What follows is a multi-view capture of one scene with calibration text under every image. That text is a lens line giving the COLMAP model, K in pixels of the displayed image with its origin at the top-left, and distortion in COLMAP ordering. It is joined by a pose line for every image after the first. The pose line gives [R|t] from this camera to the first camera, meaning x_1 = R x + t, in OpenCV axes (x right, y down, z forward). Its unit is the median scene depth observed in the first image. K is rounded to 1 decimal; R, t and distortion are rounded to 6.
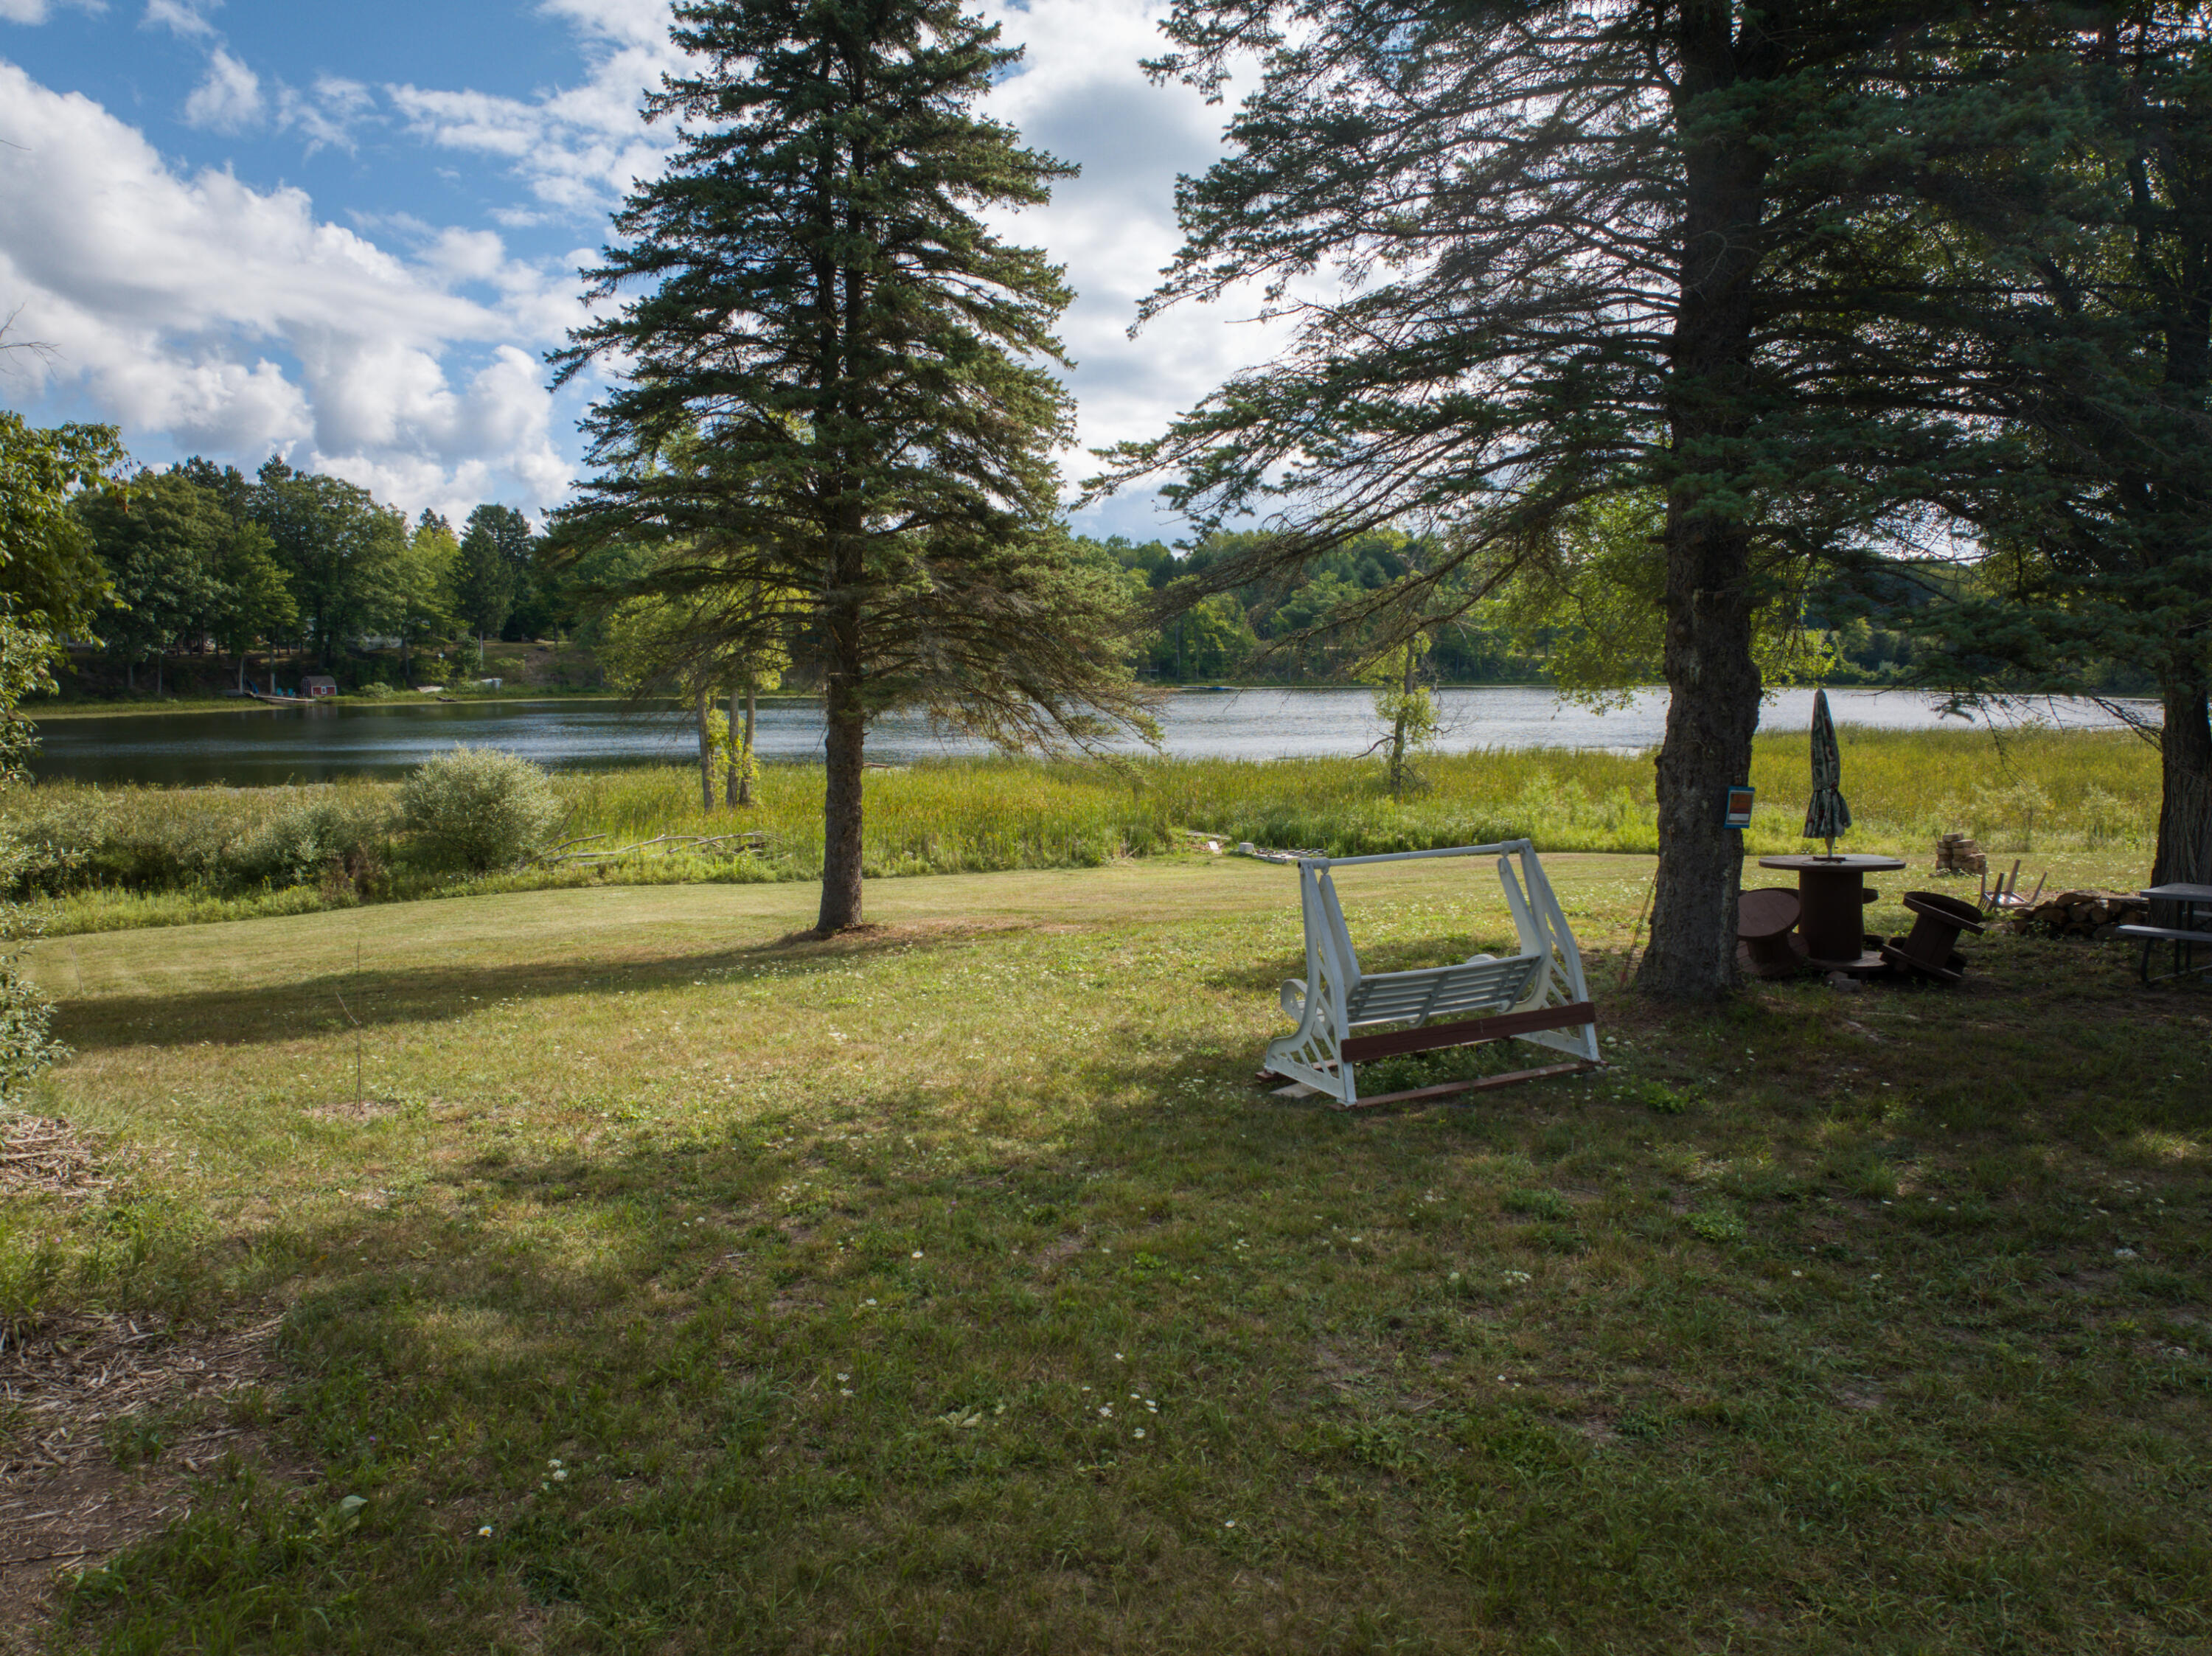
lens RADIAL K [[1492.4, 0, 1121.2], [0, 1492.4, 823.8], [0, 0, 1]] dist [-0.003581, -0.018222]
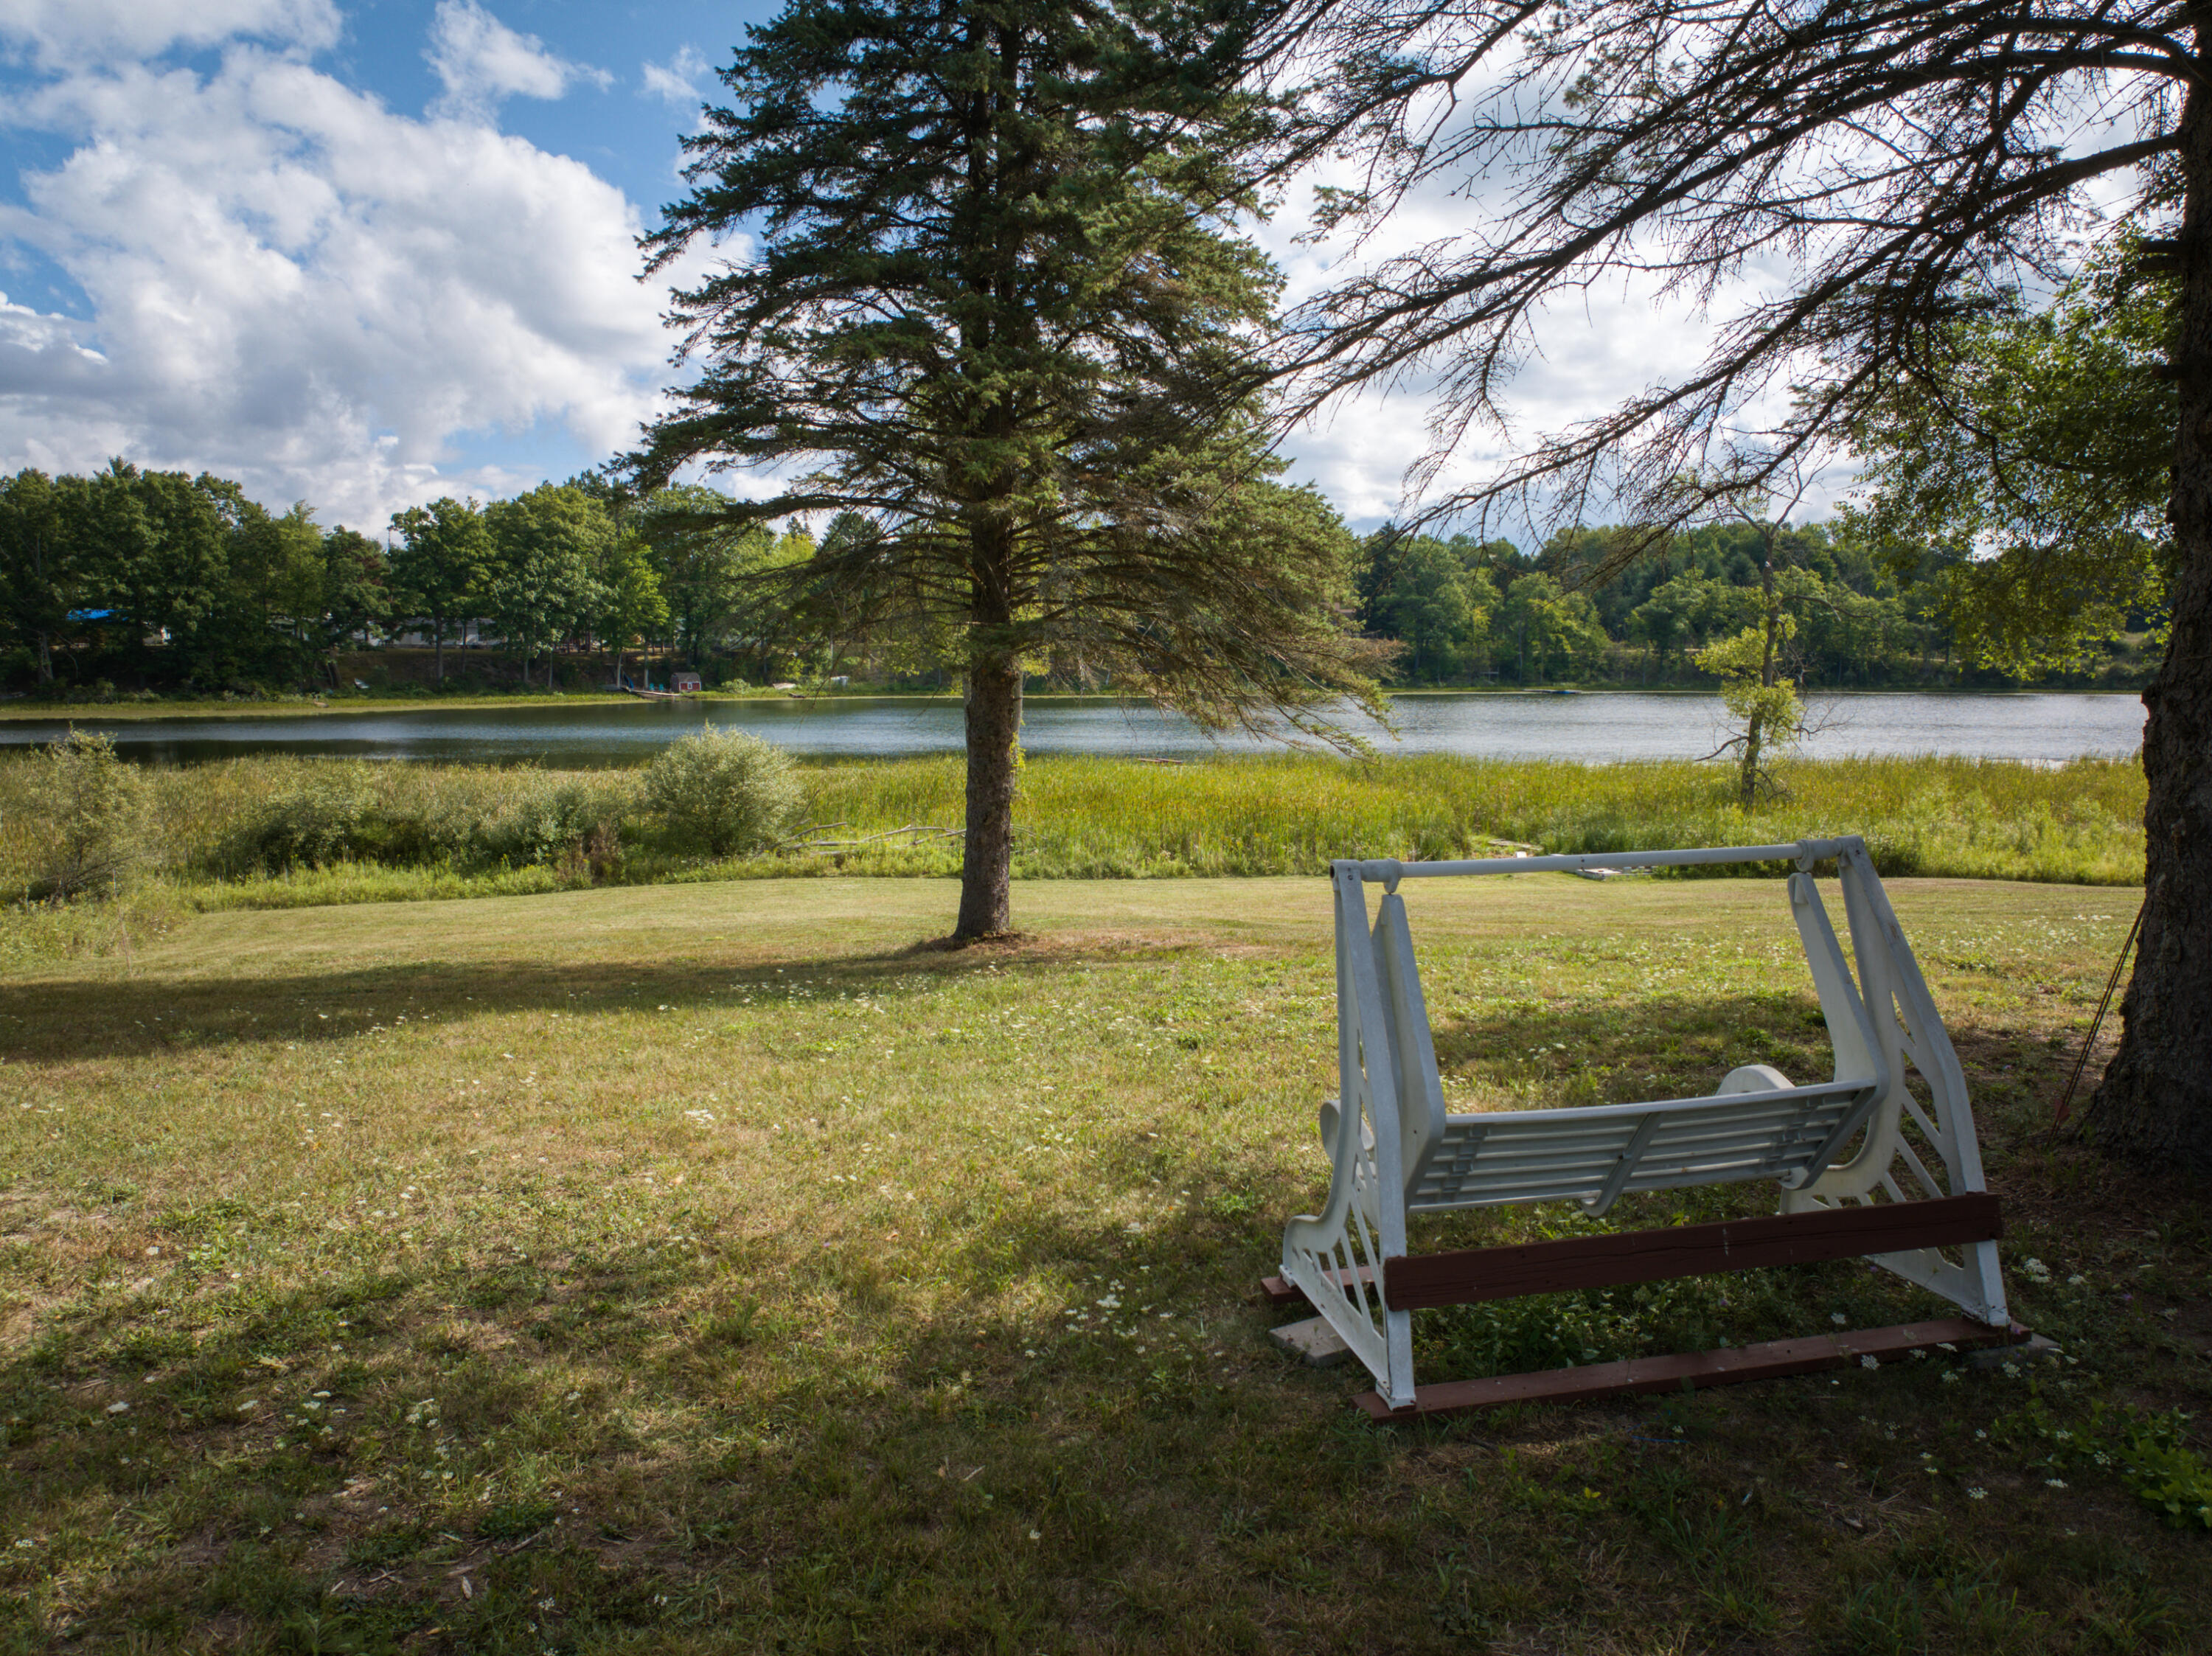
lens RADIAL K [[1492.4, 0, 1113.0], [0, 1492.4, 827.3], [0, 0, 1]] dist [-0.003581, -0.018222]
pose [[0.972997, 0.028469, -0.229057, 0.033911], [-0.028734, 0.999585, 0.002180, 0.003049], [0.229024, 0.004460, 0.973411, 0.109200]]
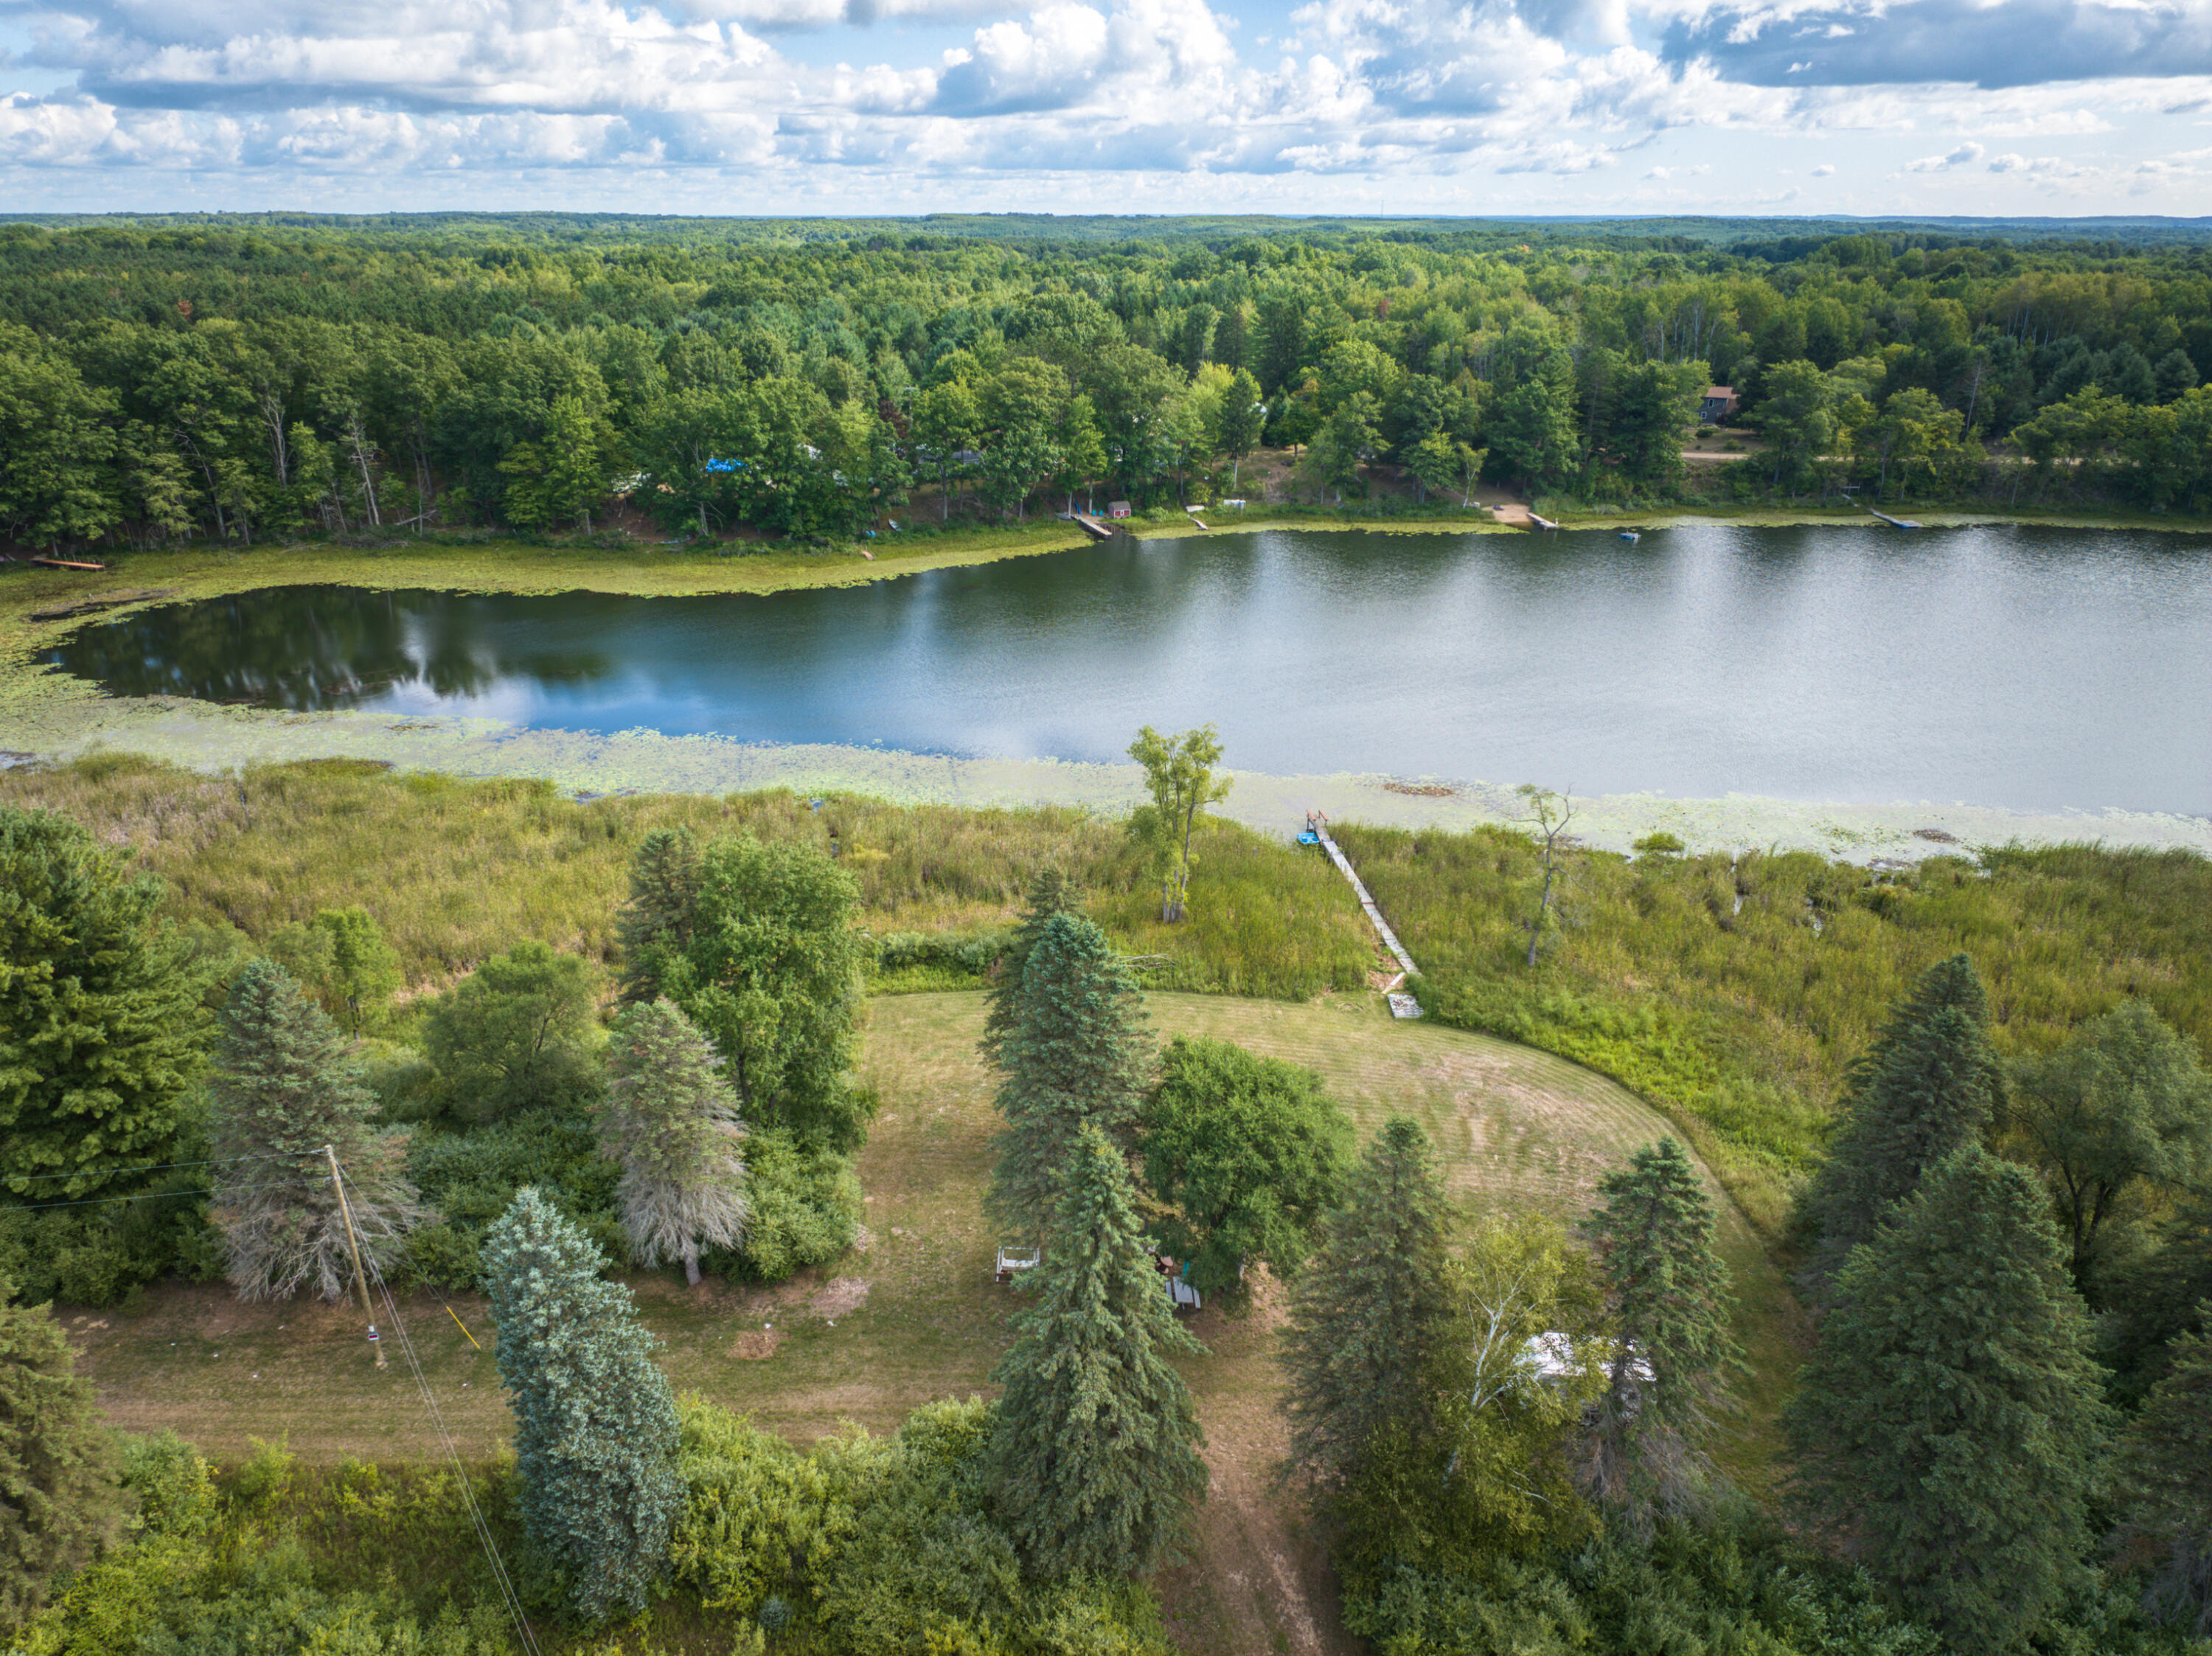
lens RADIAL K [[1492.4, 0, 1100.9], [0, 1492.4, 826.2], [0, 0, 1]] dist [-0.003581, -0.018222]
pose [[0.847732, 0.193556, -0.493849, 0.778515], [-0.052094, 0.956924, 0.285628, -0.842376], [0.527861, -0.216409, 0.821298, -0.884641]]
